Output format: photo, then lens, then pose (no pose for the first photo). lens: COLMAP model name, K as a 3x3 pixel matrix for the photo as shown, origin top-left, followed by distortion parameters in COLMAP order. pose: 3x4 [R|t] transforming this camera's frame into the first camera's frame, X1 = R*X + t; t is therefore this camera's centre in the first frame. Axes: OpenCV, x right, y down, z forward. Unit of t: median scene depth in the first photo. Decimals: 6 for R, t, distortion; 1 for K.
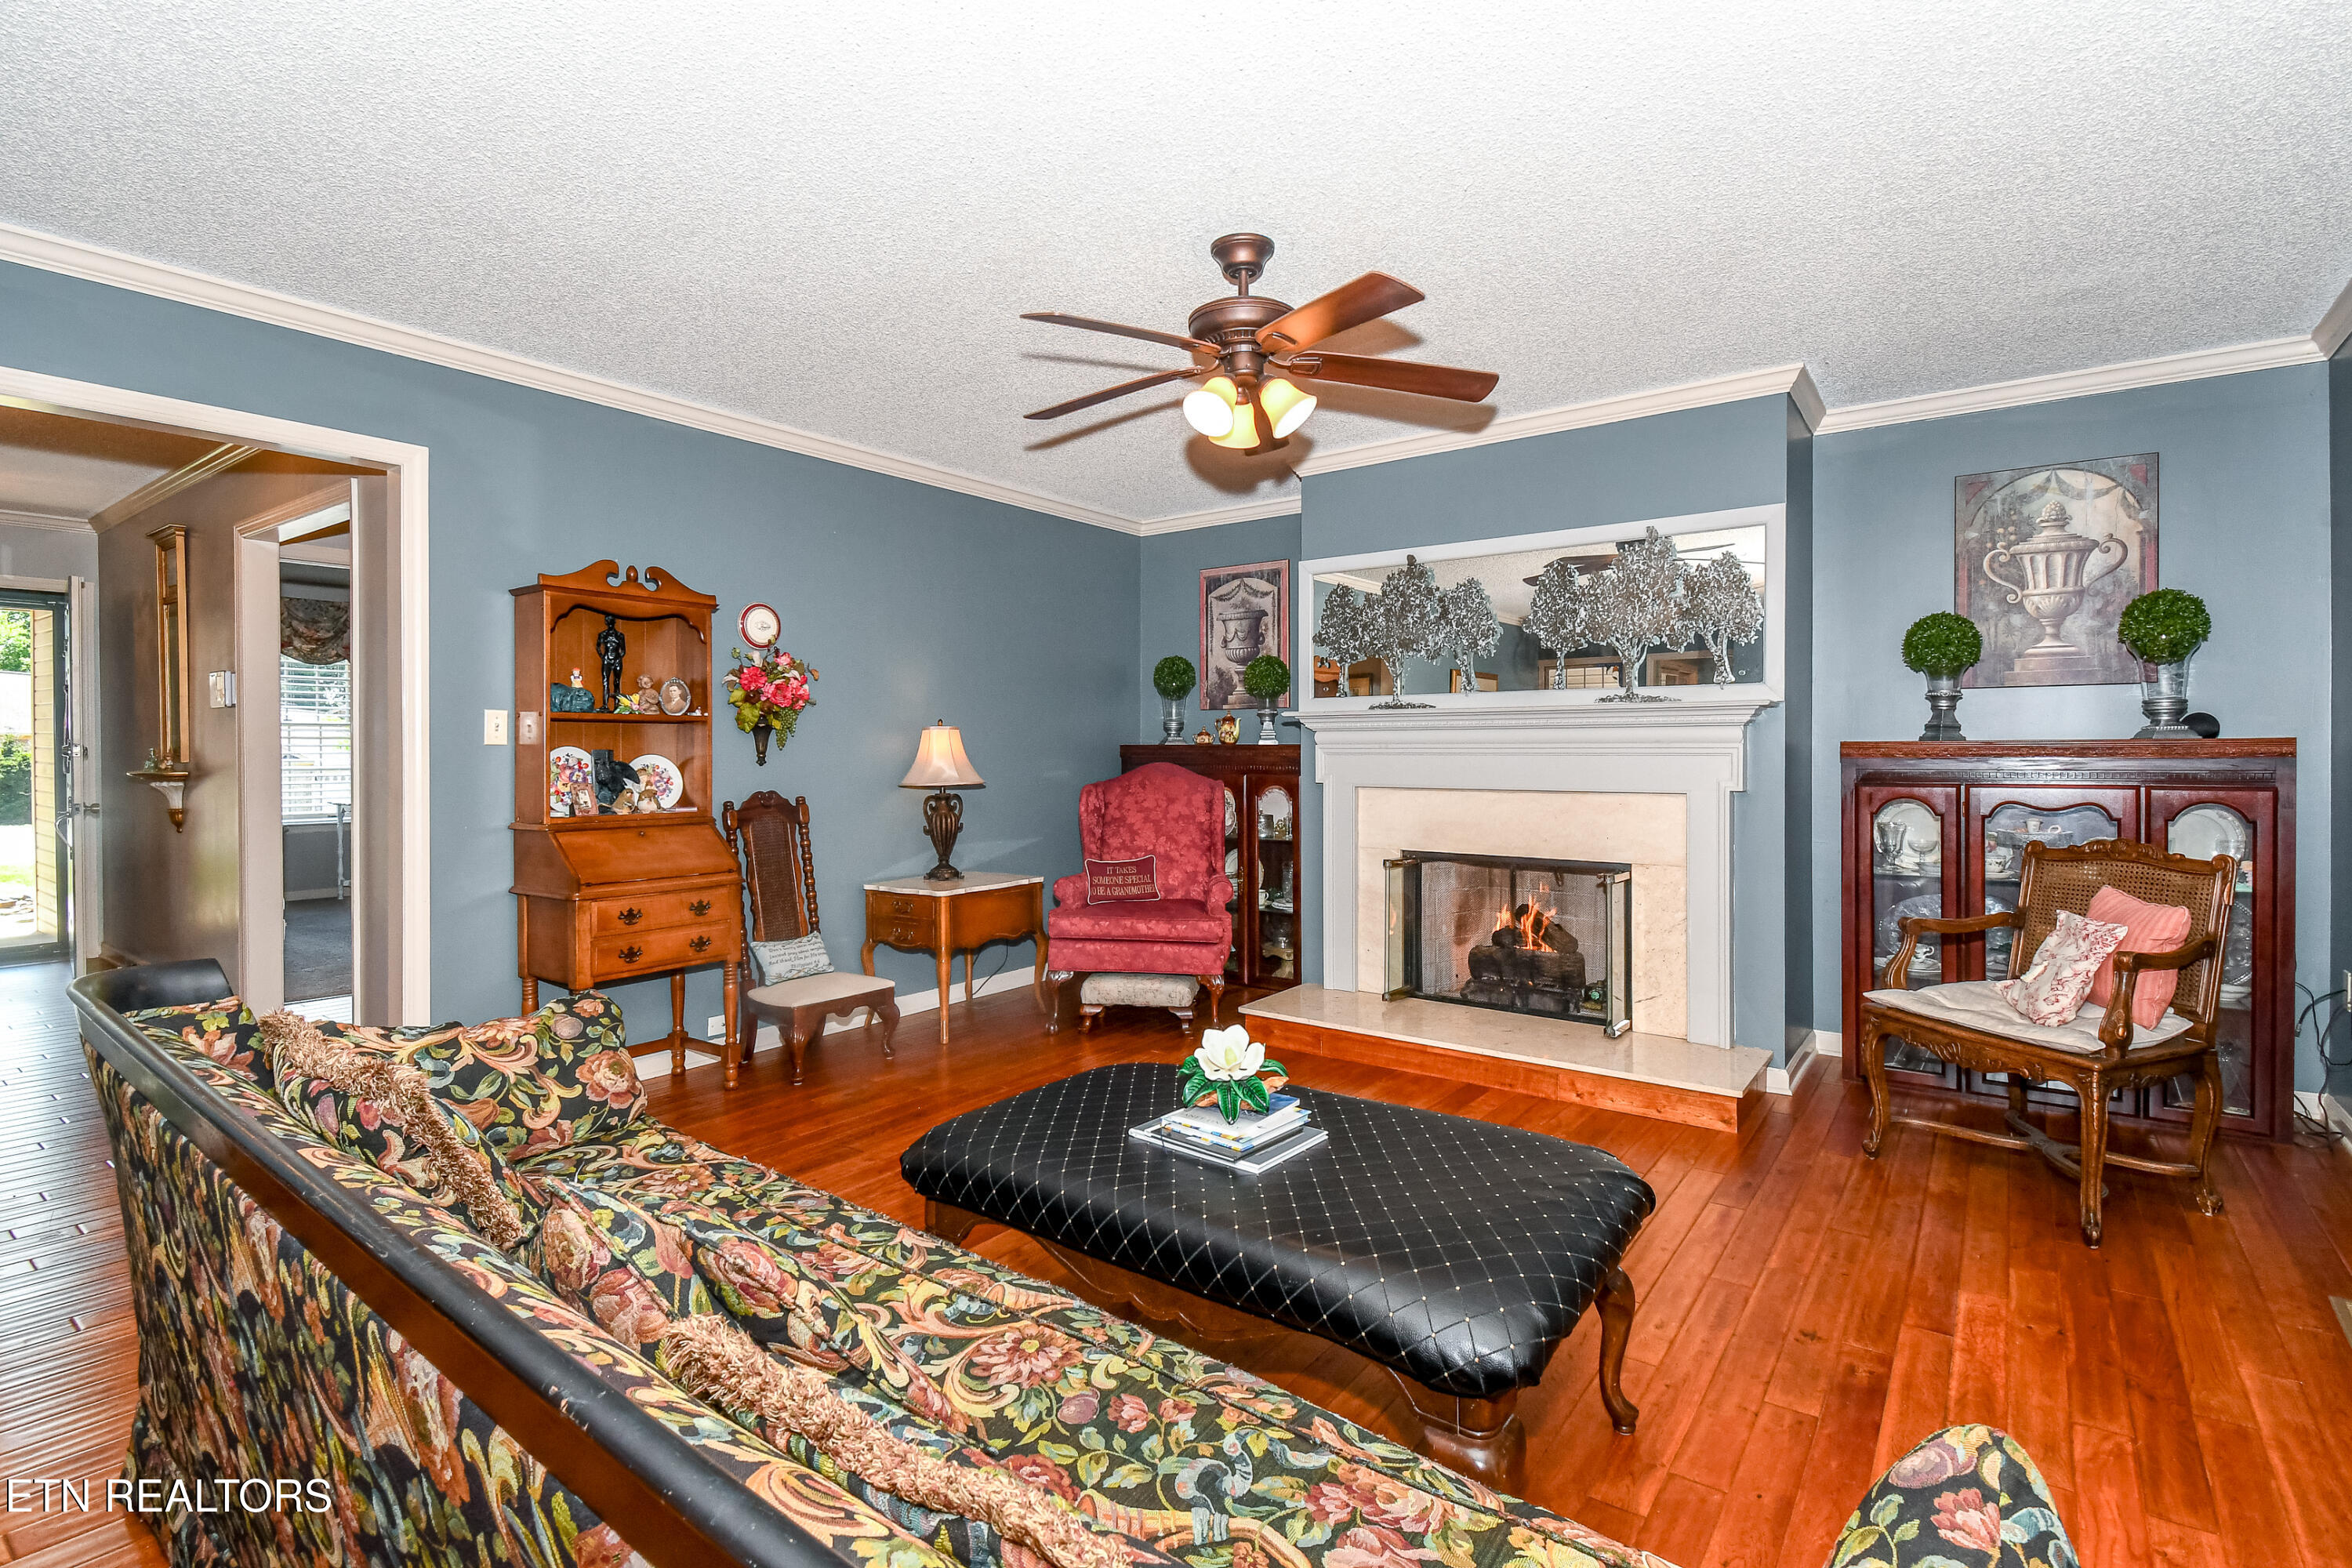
lens RADIAL K [[1137.1, 0, 1177.7], [0, 1137.1, 742.8], [0, 0, 1]] dist [0.033546, -0.021502]
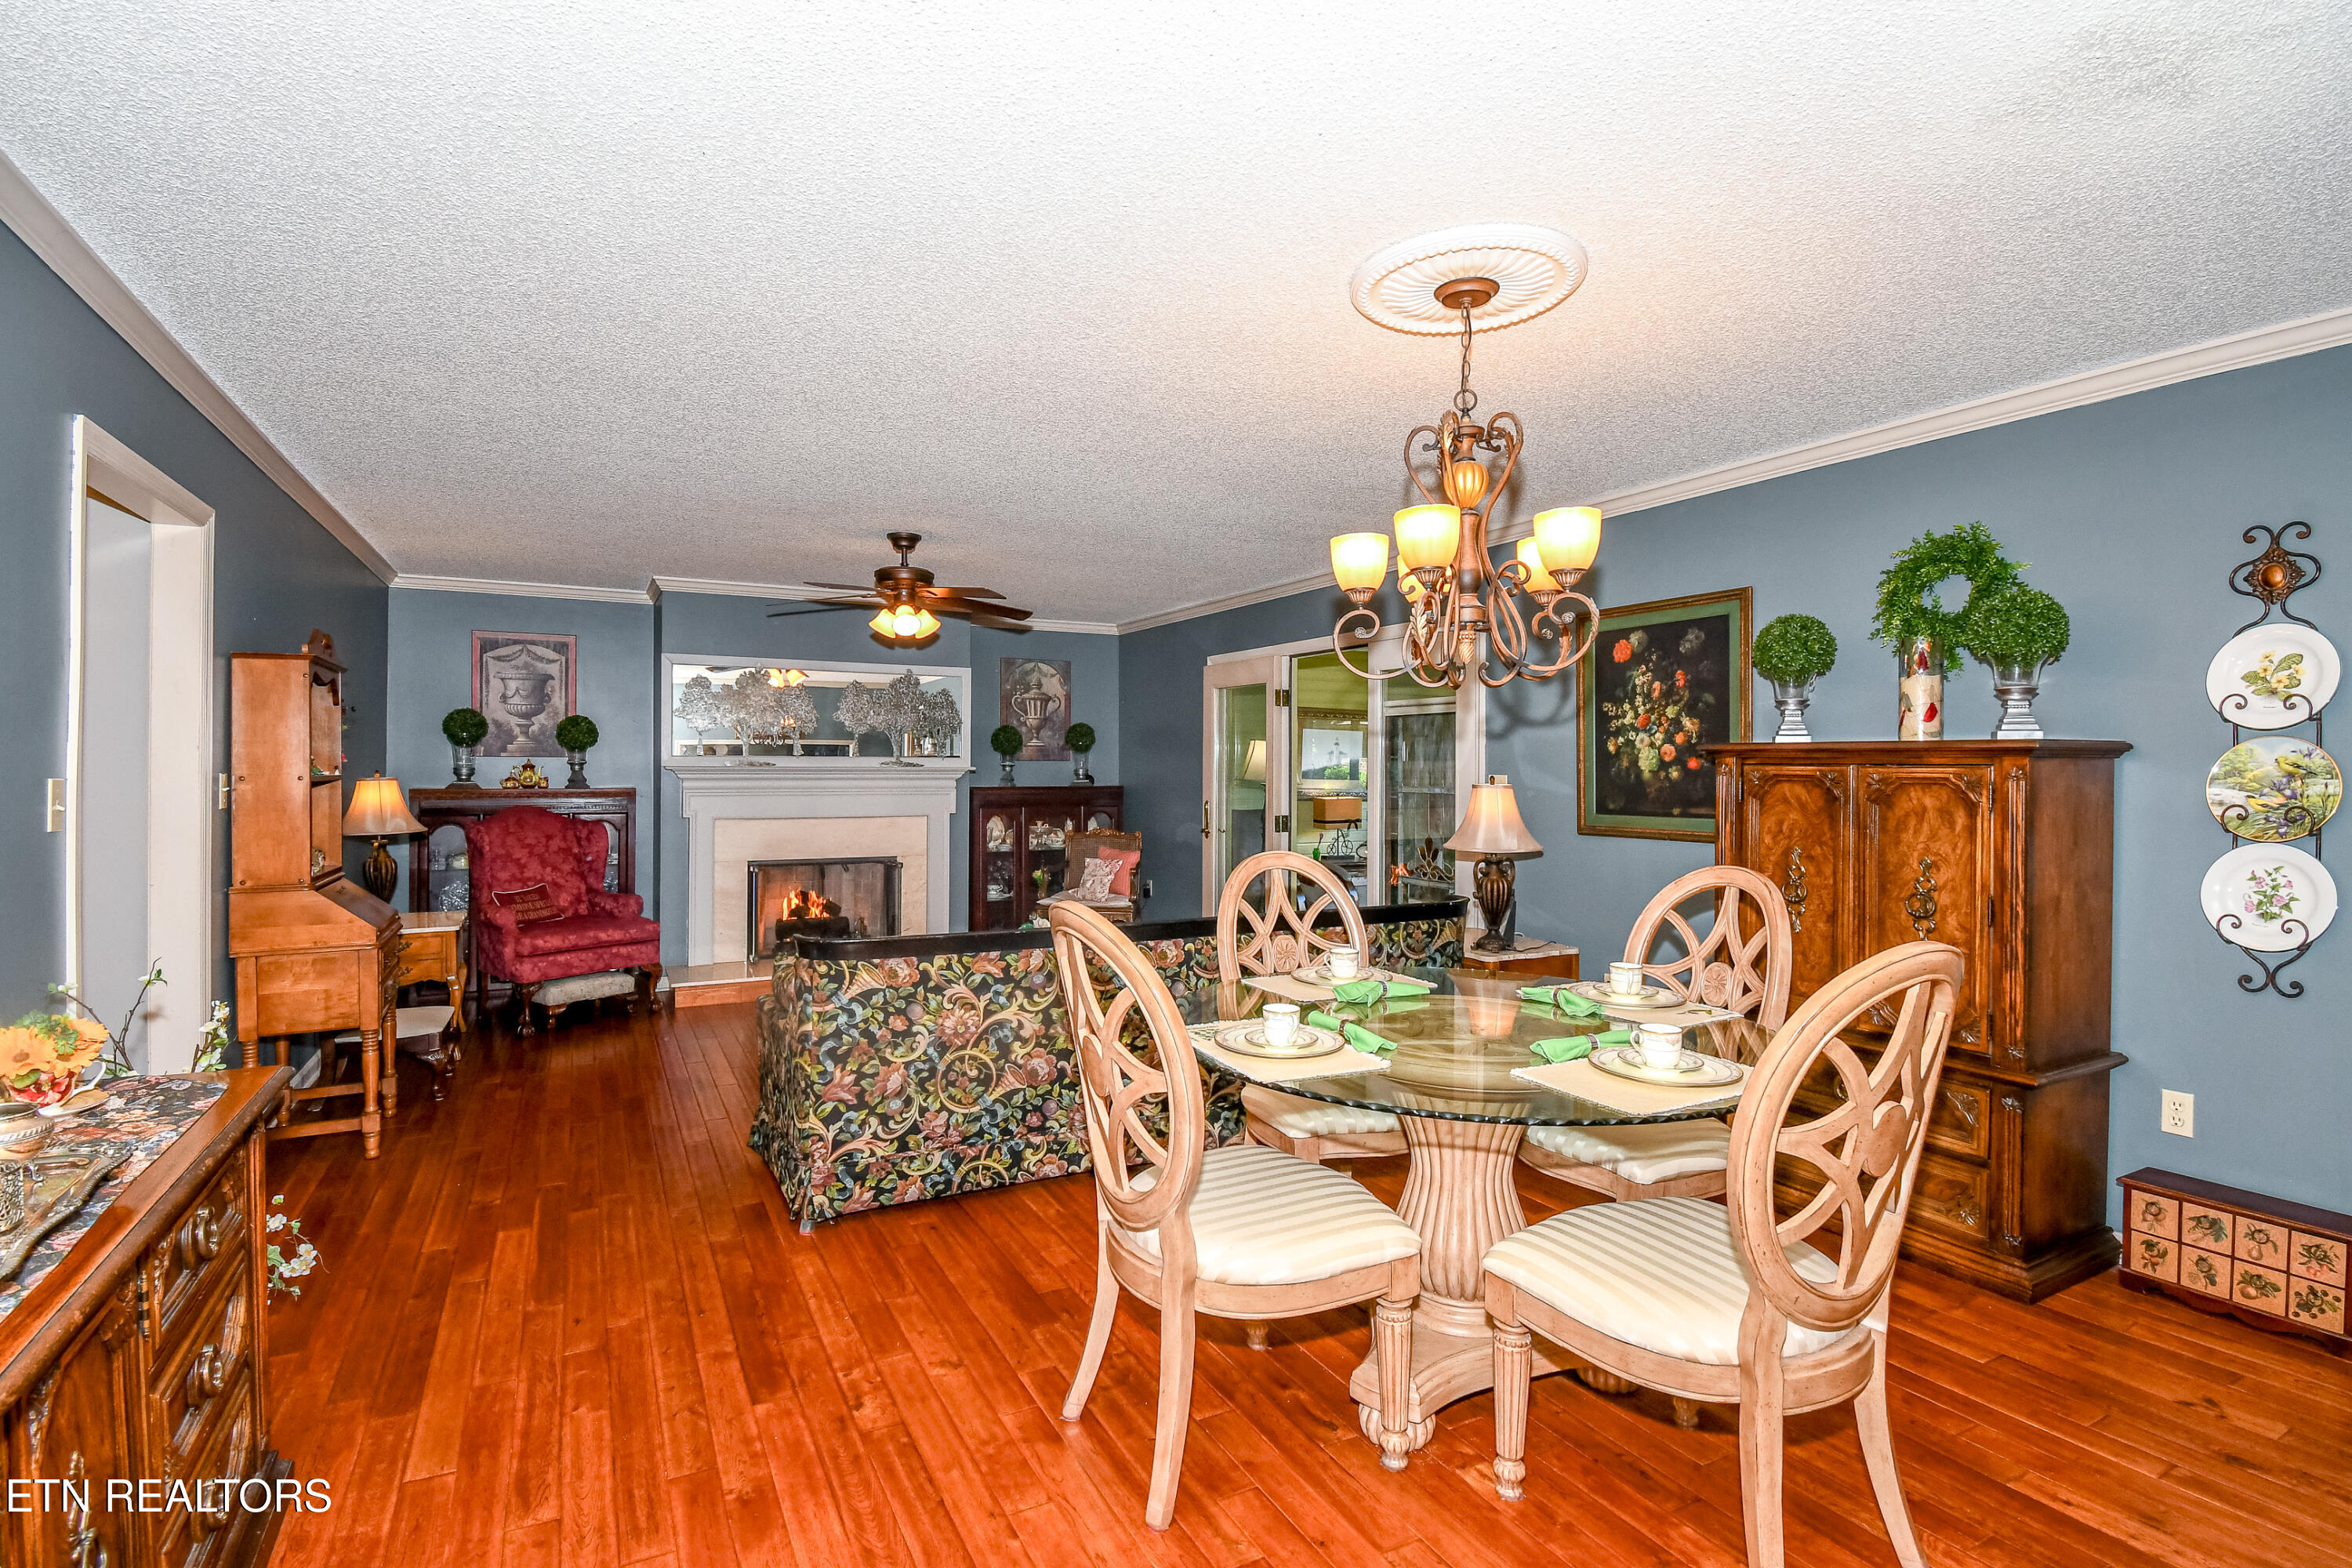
lens RADIAL K [[1137.1, 0, 1151.9], [0, 1137.1, 771.9], [0, 0, 1]] dist [0.033546, -0.021502]
pose [[0.437023, 0.000520, 0.899450, -1.031586], [-0.010541, 0.999934, 0.004543, -0.038326], [-0.899389, -0.011466, 0.437000, -0.135600]]
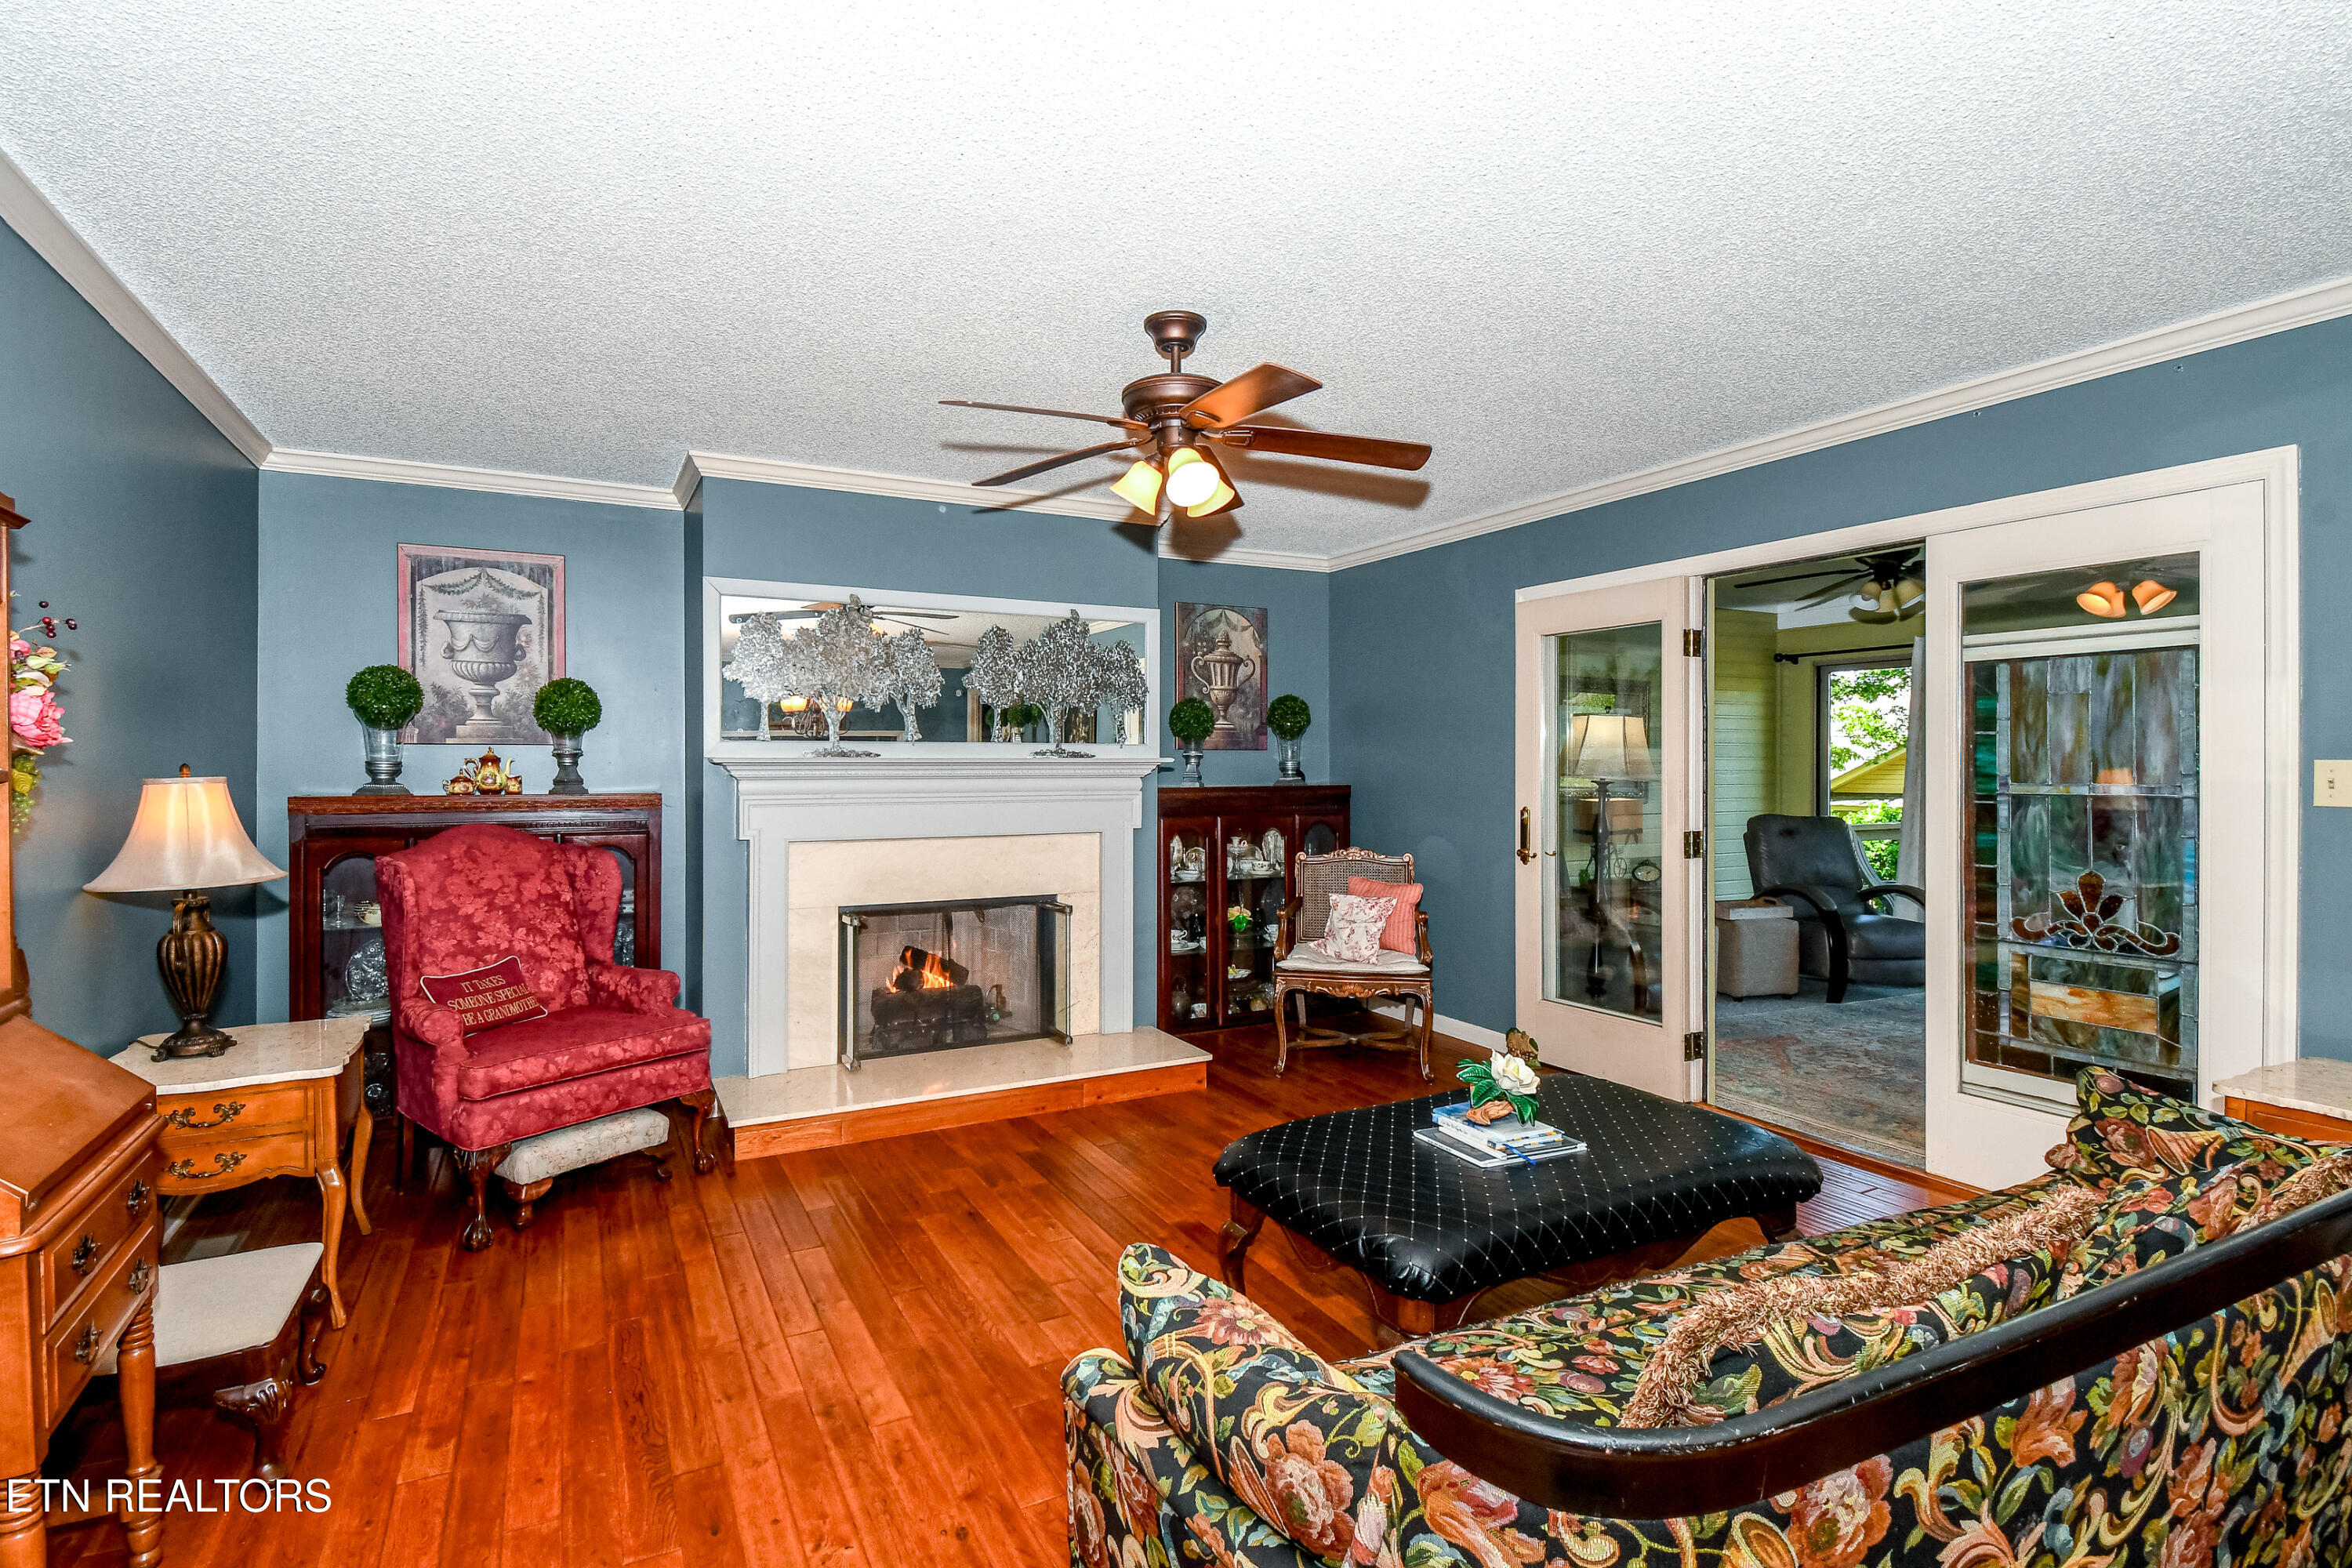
lens RADIAL K [[1137.1, 0, 1146.8], [0, 1137.1, 772.8], [0, 0, 1]] dist [0.033546, -0.021502]
pose [[0.432605, -0.003044, 0.901578, -0.613693], [-0.004980, 0.999971, 0.005766, -0.026142], [-0.901570, -0.006985, 0.432577, 0.414566]]
